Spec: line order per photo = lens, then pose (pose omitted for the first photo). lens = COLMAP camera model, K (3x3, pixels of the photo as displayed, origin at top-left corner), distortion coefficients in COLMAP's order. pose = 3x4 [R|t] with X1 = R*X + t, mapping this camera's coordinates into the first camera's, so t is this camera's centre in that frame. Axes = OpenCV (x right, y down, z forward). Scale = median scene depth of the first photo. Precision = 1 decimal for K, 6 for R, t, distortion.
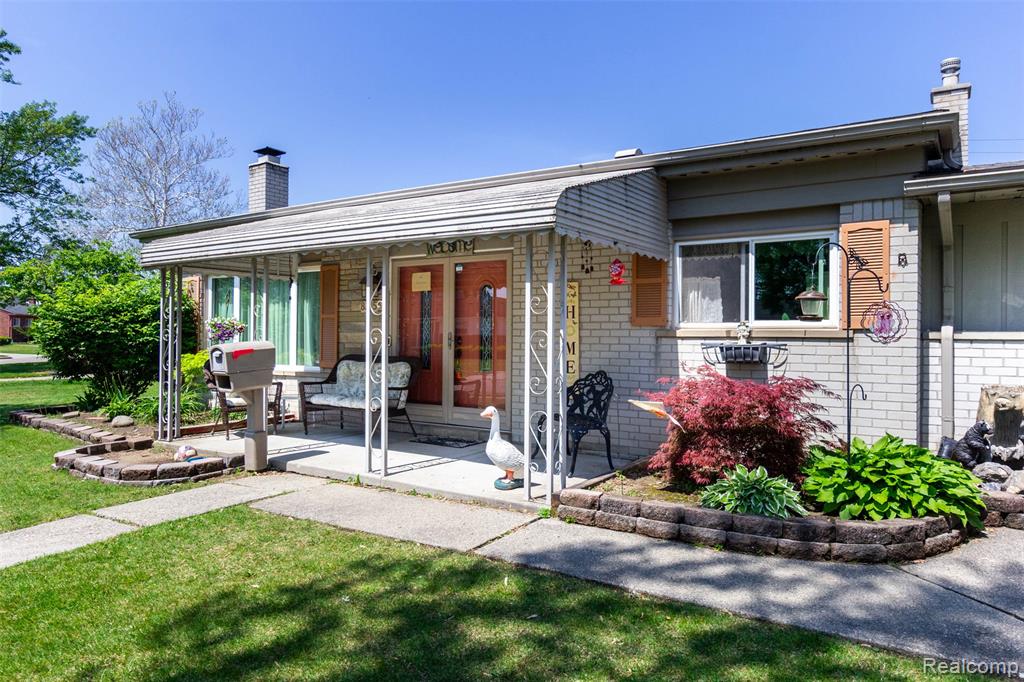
lens RADIAL K [[691.1, 0, 505.7], [0, 691.1, 339.1], [0, 0, 1]] dist [-0.005804, -0.002529]
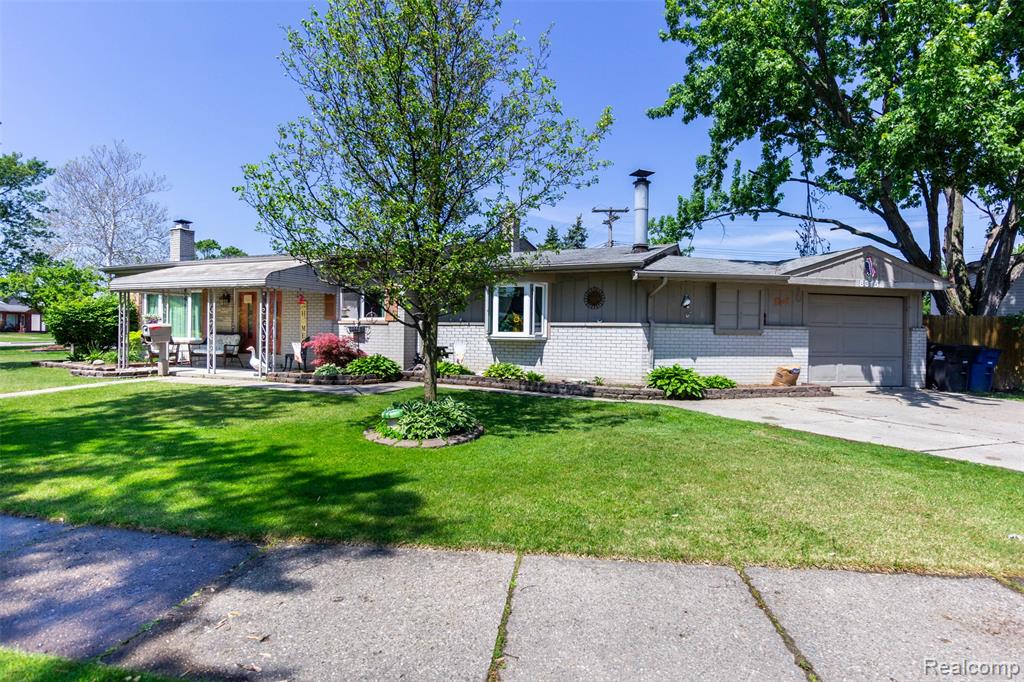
lens RADIAL K [[581.0, 0, 520.8], [0, 581.0, 338.5], [0, 0, 1]] dist [0.003442, 0.001439]
pose [[0.987671, 0.005462, 0.156446, 0.412709], [-0.006179, 0.999972, 0.004101, 0.028340], [-0.156419, -0.005017, 0.987678, -0.899495]]
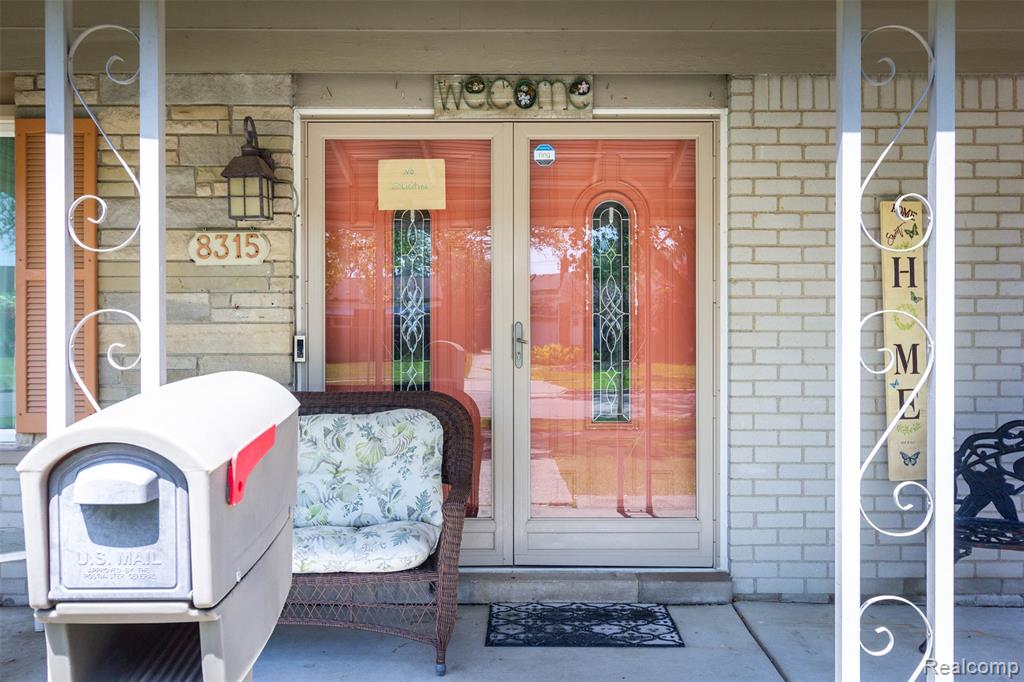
lens RADIAL K [[852.7, 0, 512.2], [0, 852.7, 335.9], [0, 0, 1]] dist [0.006795, 0.001868]
pose [[0.825990, -0.015240, 0.563478, -0.319551], [0.009057, 0.999864, 0.013767, -0.008177], [-0.563612, -0.006268, 0.826016, 0.570653]]
